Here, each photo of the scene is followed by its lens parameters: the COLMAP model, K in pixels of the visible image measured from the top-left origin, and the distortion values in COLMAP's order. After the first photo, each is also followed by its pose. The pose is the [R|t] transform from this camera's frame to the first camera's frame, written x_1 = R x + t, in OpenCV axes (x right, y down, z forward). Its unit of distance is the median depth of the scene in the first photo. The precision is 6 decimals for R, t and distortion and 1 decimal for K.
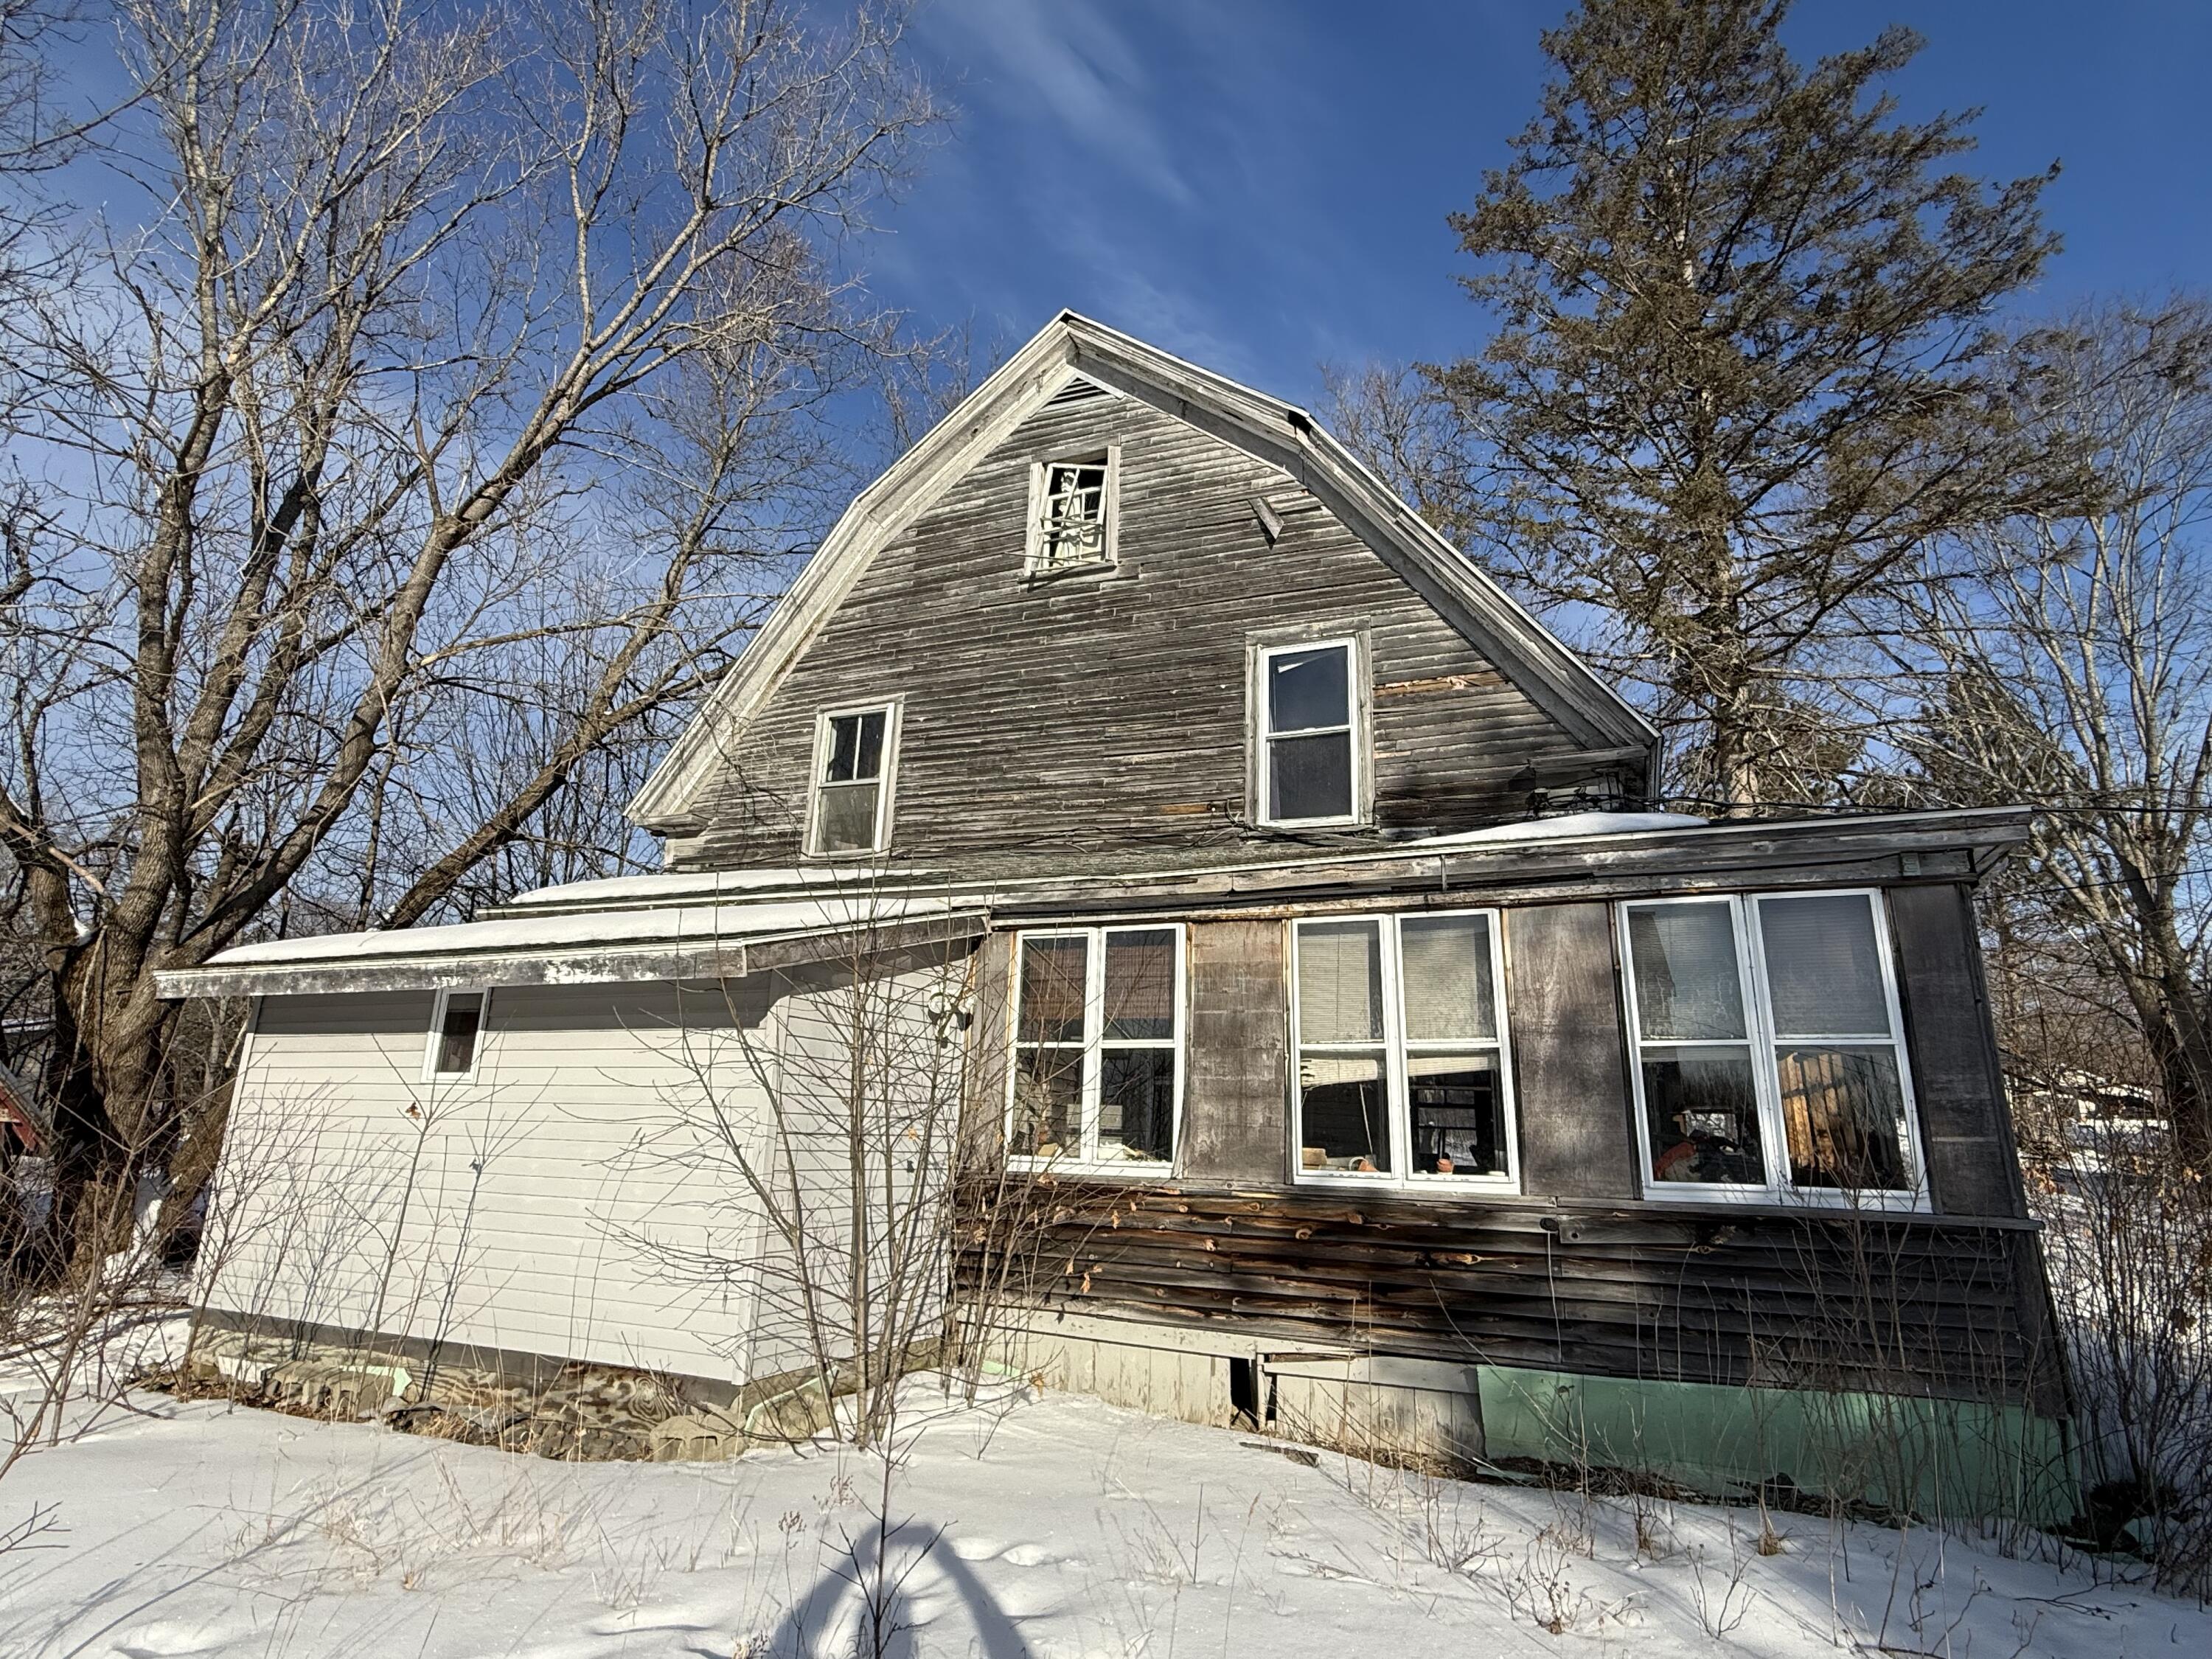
lens RADIAL K [[1103.3, 0, 1116.0], [0, 1103.3, 837.0], [0, 0, 1]] dist [-0.002660, -0.000494]
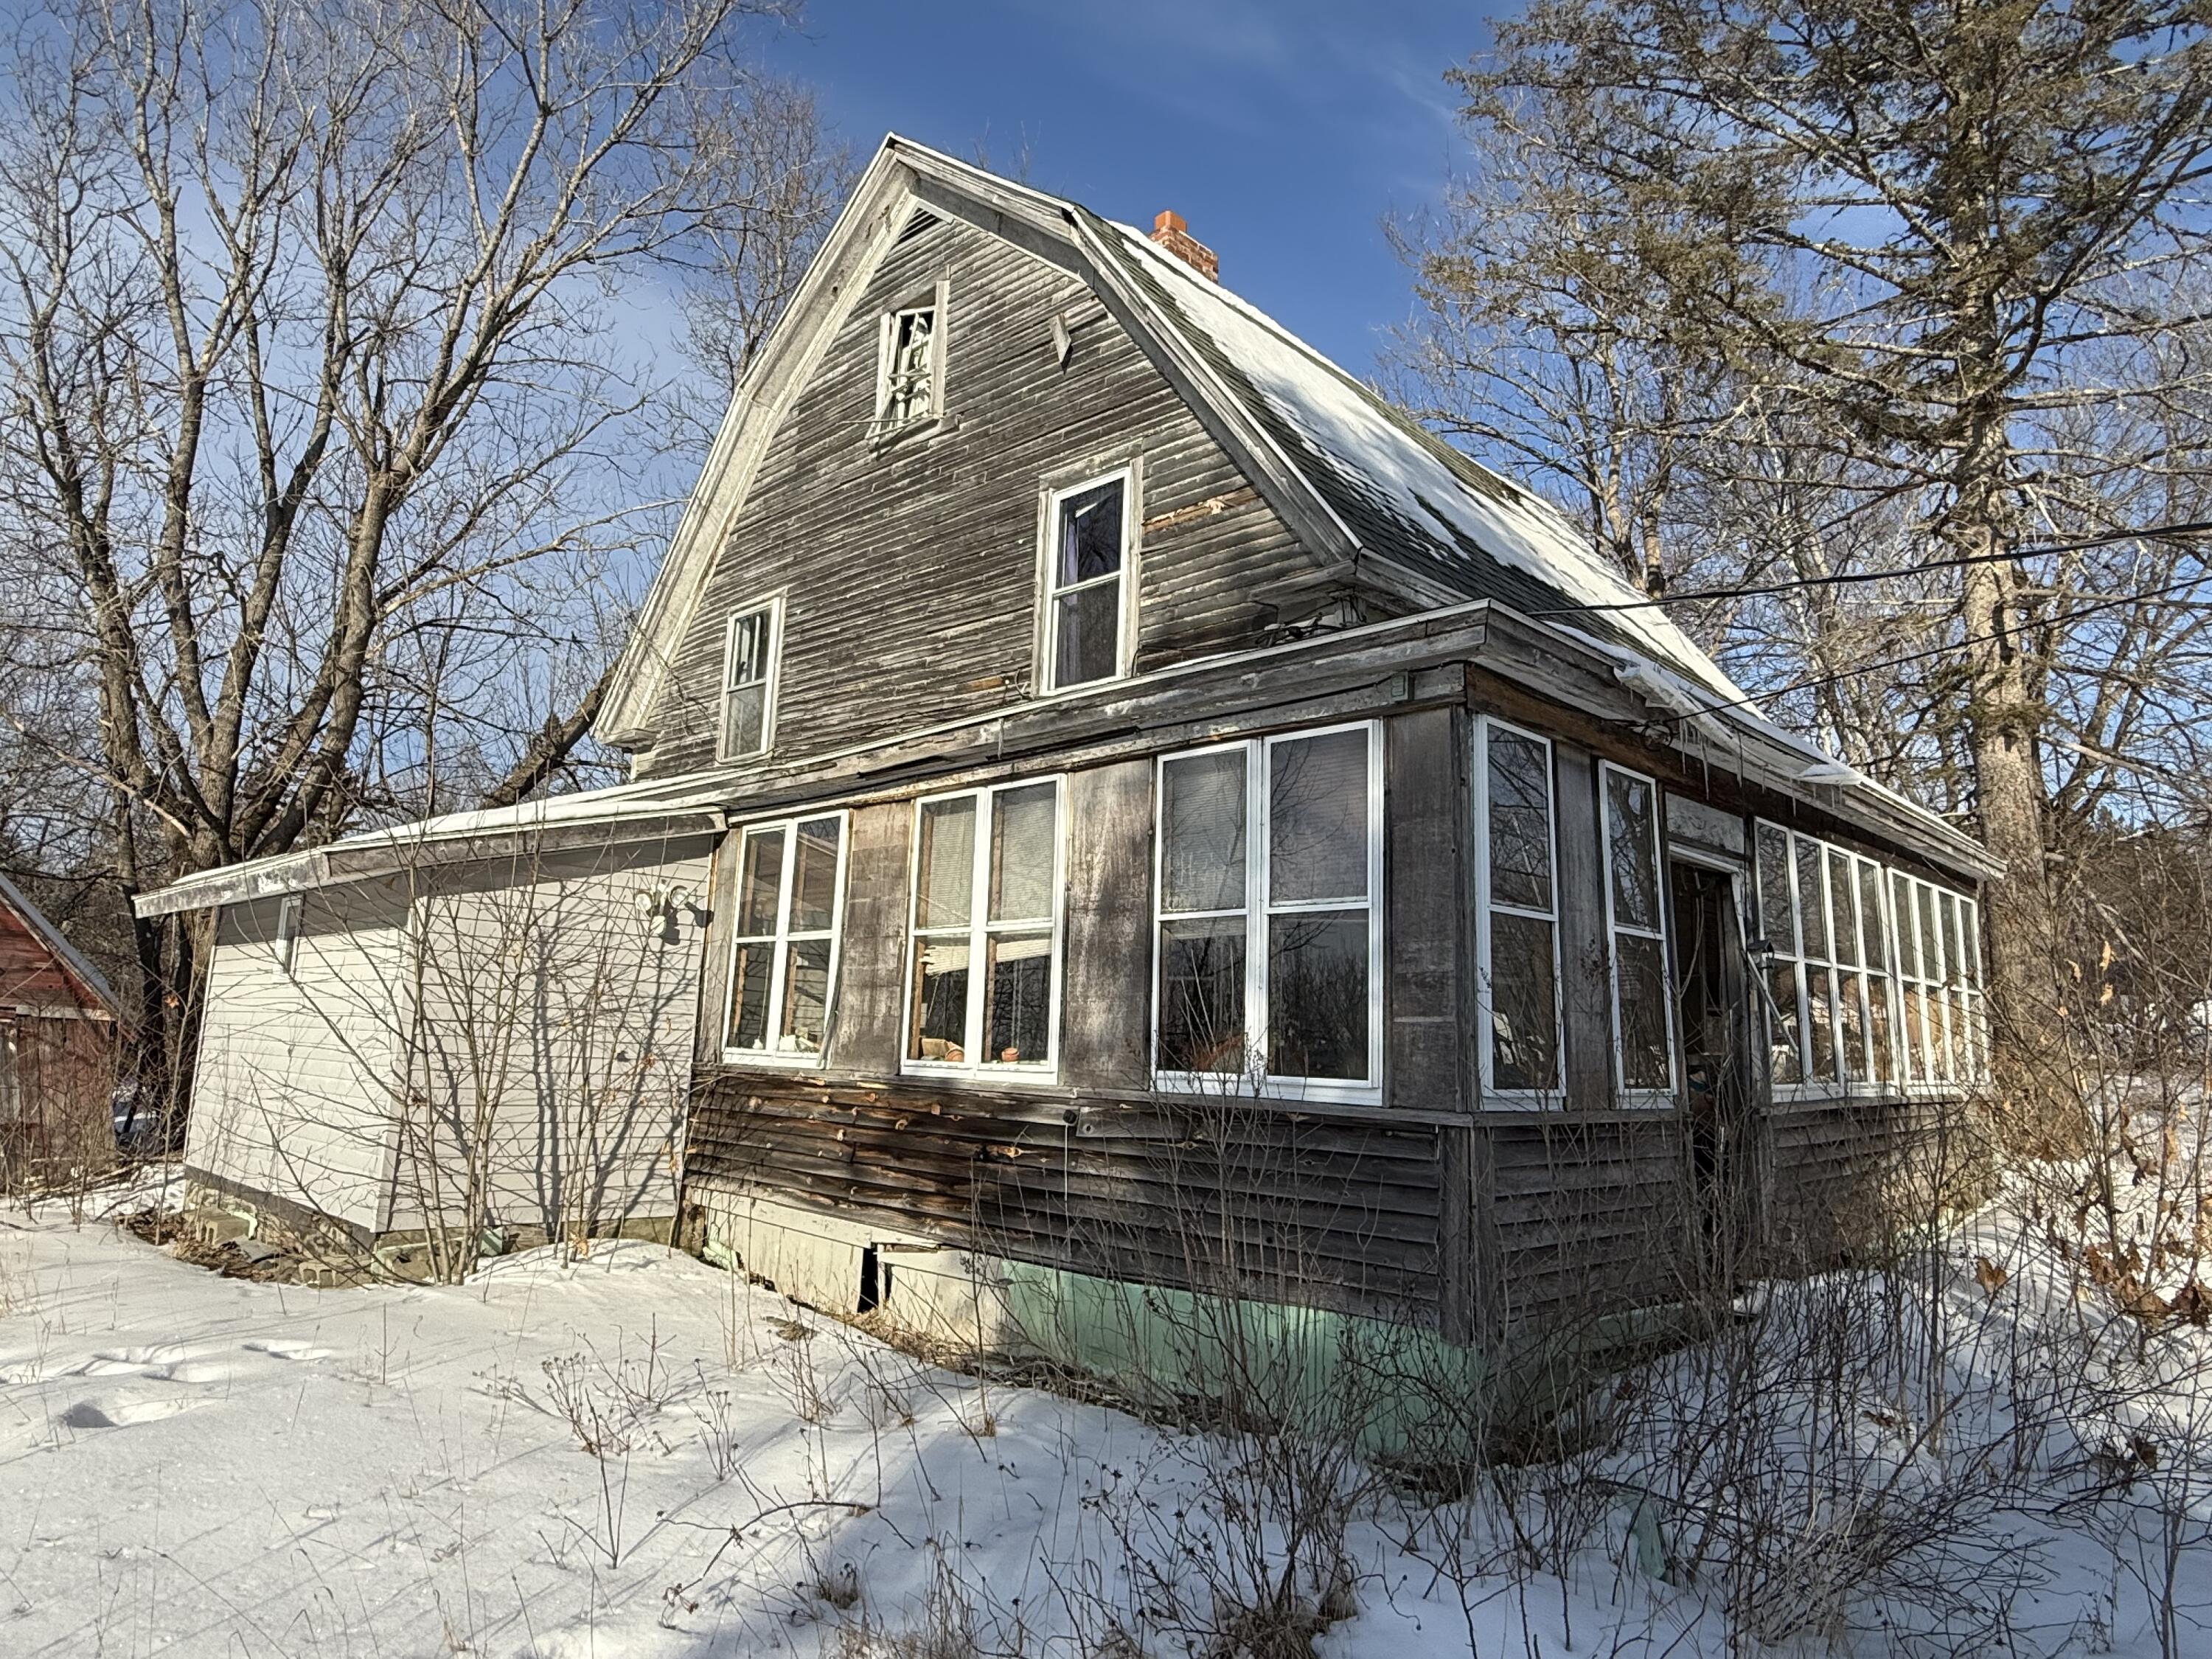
lens RADIAL K [[1307.6, 0, 1108.0], [0, 1307.6, 839.8], [0, 0, 1]] dist [-0.000528, 0.001441]
pose [[0.936819, -0.047906, -0.346518, 0.633665], [0.078445, 0.994120, 0.074643, 0.036022], [0.340905, -0.097109, 0.935069, 0.017472]]
